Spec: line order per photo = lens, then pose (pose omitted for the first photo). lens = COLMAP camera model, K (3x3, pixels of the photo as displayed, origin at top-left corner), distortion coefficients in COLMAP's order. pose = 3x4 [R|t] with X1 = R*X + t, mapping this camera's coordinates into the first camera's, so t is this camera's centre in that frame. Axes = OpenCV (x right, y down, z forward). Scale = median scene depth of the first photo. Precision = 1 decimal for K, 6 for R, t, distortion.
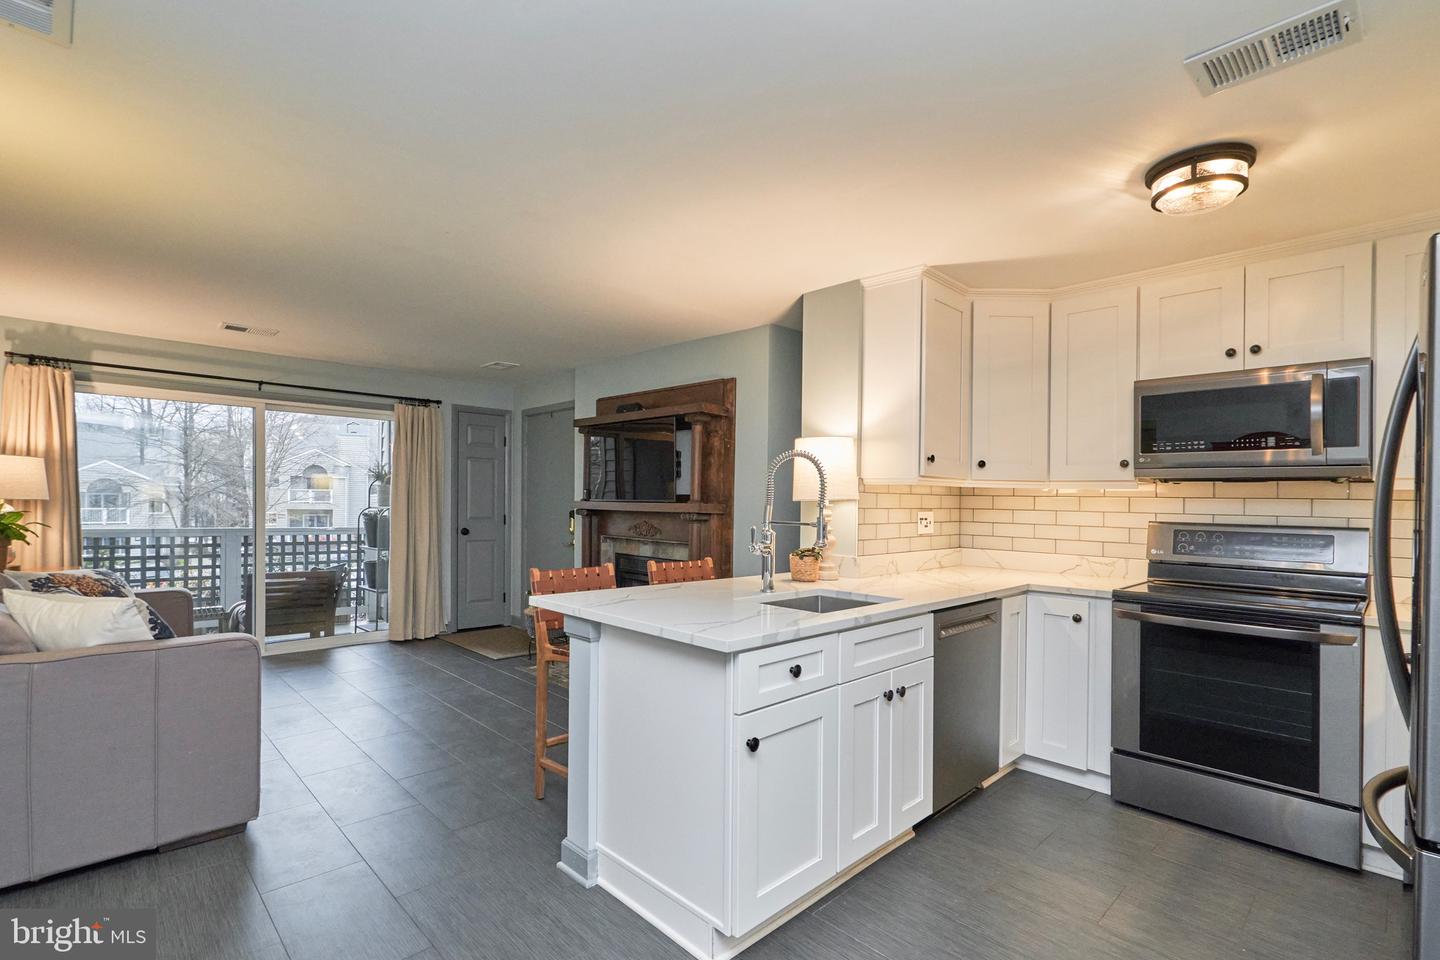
lens RADIAL K [[676.0, 0, 711.1], [0, 676.0, 500.3], [0, 0, 1]] dist [0.001976, 0.000444]
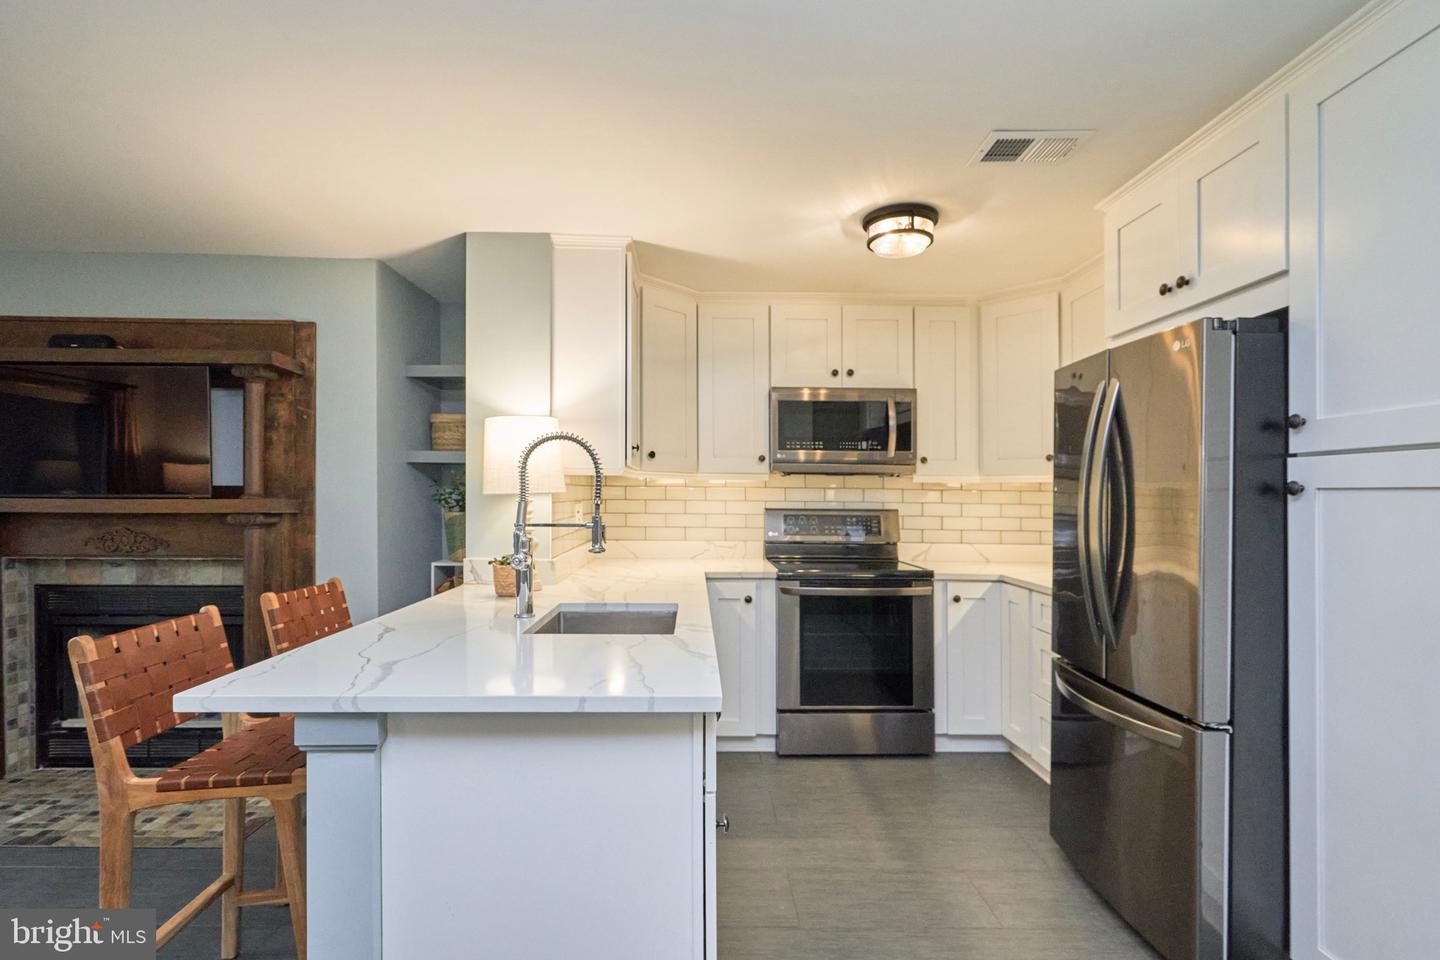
lens RADIAL K [[674.9, 0, 701.2], [0, 674.9, 494.9], [0, 0, 1]] dist [-0.004939, 0.000206]
pose [[0.679086, -0.013673, 0.733931, -0.291739], [0.004818, 0.999888, 0.014170, -0.009684], [-0.734043, -0.006087, 0.679076, 0.297413]]
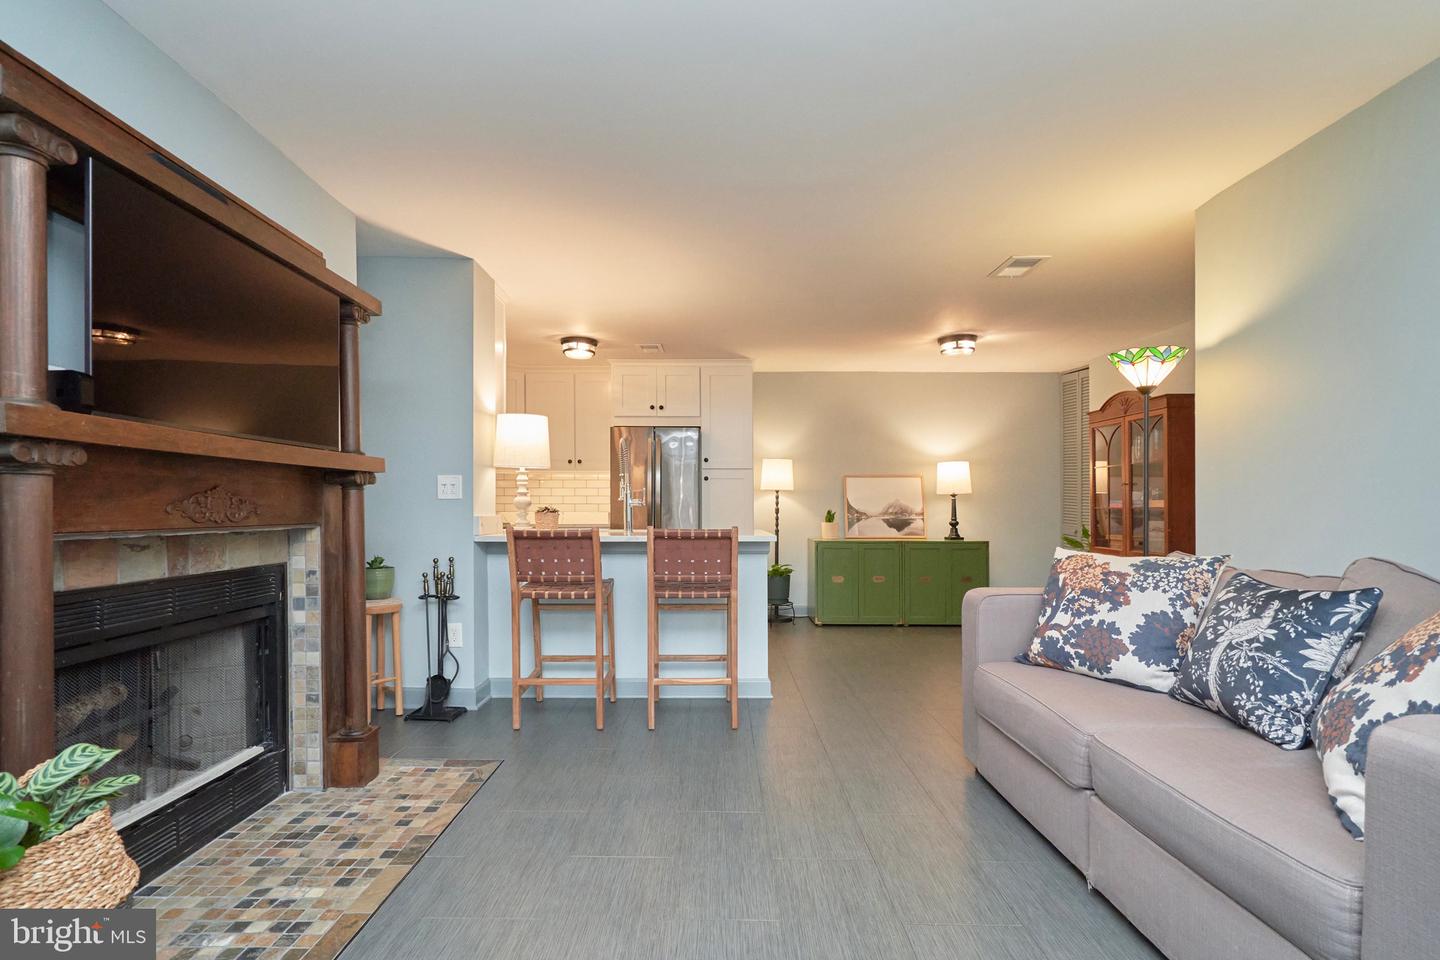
lens RADIAL K [[670.3, 0, 703.2], [0, 670.3, 506.4], [0, 0, 1]] dist [-0.001939, -0.000013]
pose [[-0.712574, -0.018505, 0.701353, -0.899456], [-0.014464, 0.999827, 0.011684, 0.050883], [-0.701448, -0.001819, -0.712718, 1.643537]]
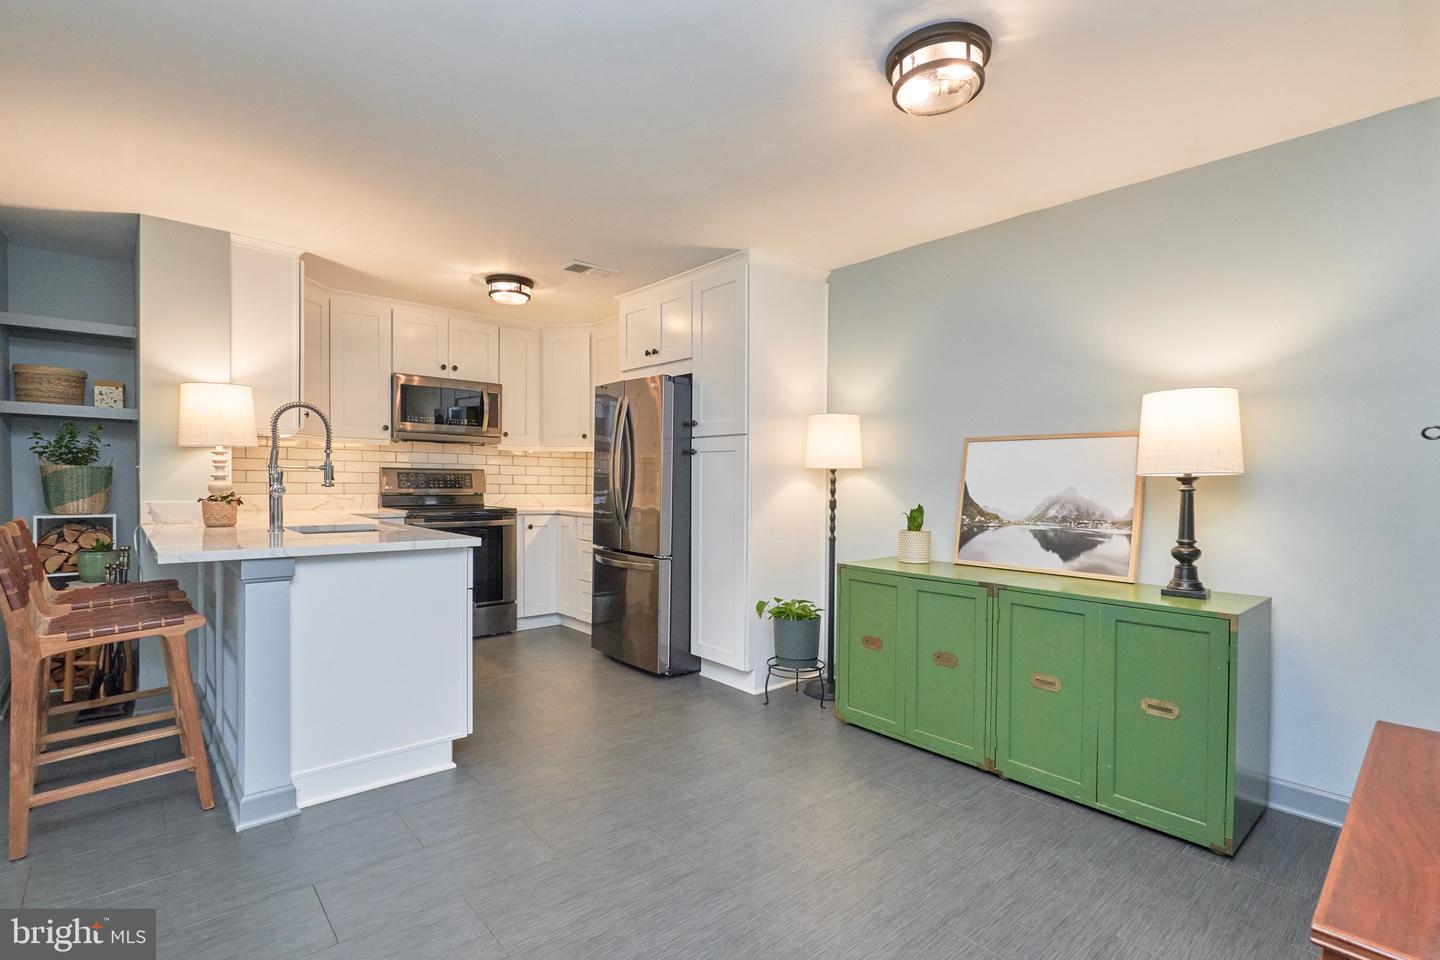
lens RADIAL K [[678.6, 0, 710.1], [0, 678.6, 483.3], [0, 0, 1]] dist [0.000173, 0.000096]
pose [[0.035293, -0.024577, 0.999075, -0.829468], [-0.012257, 0.999612, 0.025023, 0.020910], [-0.999302, -0.013129, 0.034978, 0.239818]]
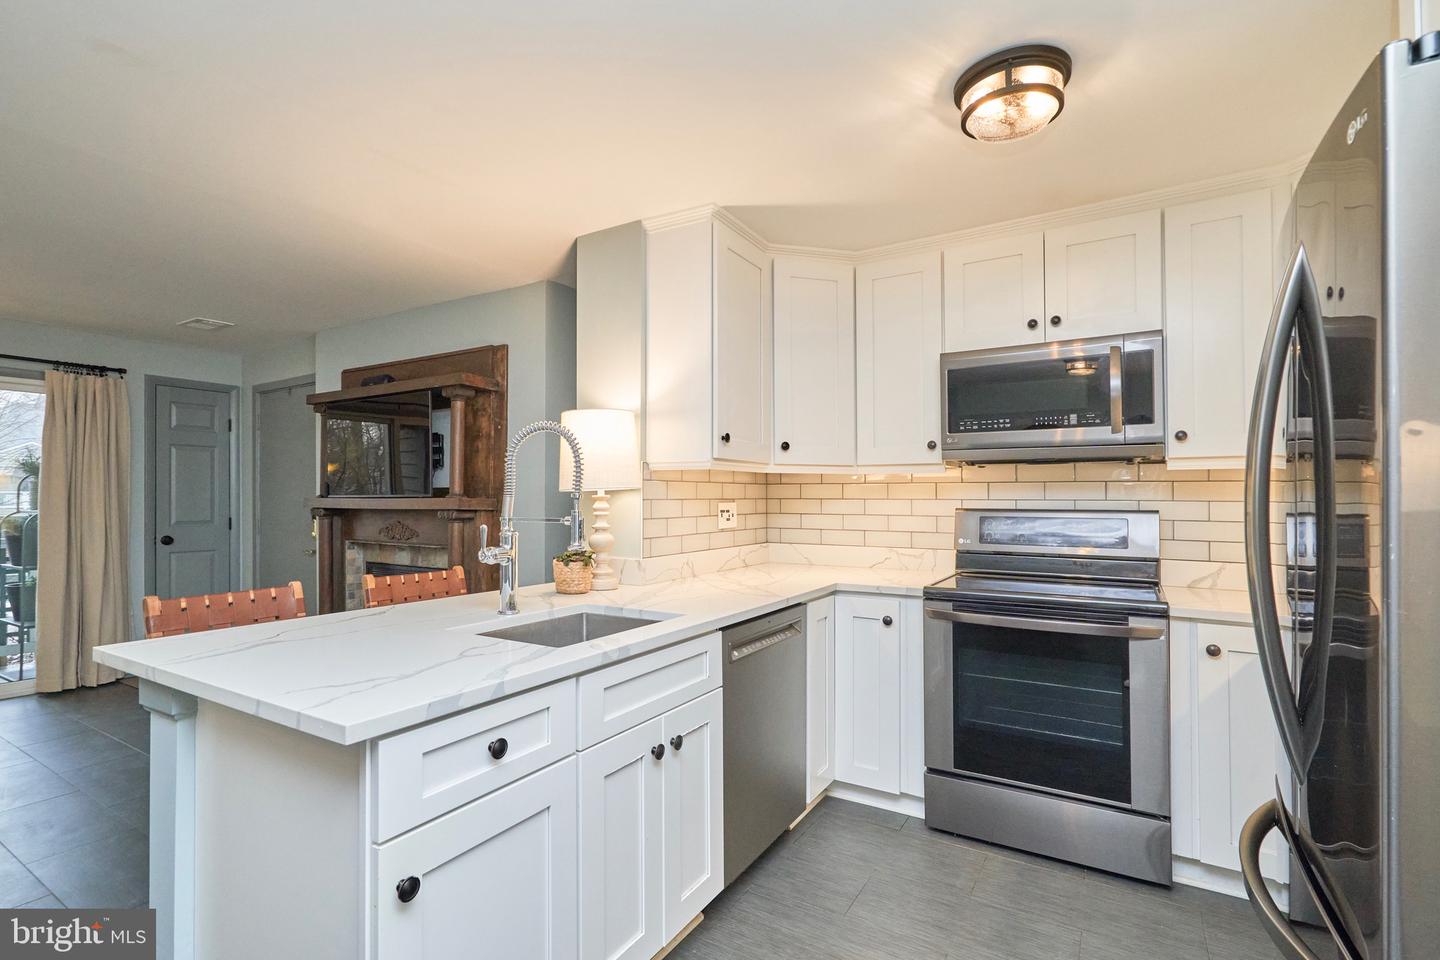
lens RADIAL K [[666.7, 0, 723.8], [0, 666.7, 491.2], [0, 0, 1]] dist [-0.002390, -0.000202]
pose [[0.966270, -0.012709, 0.257217, 0.110274], [0.014871, 0.999869, -0.006464, 0.008856], [-0.257101, 0.010071, 0.966332, 0.207409]]
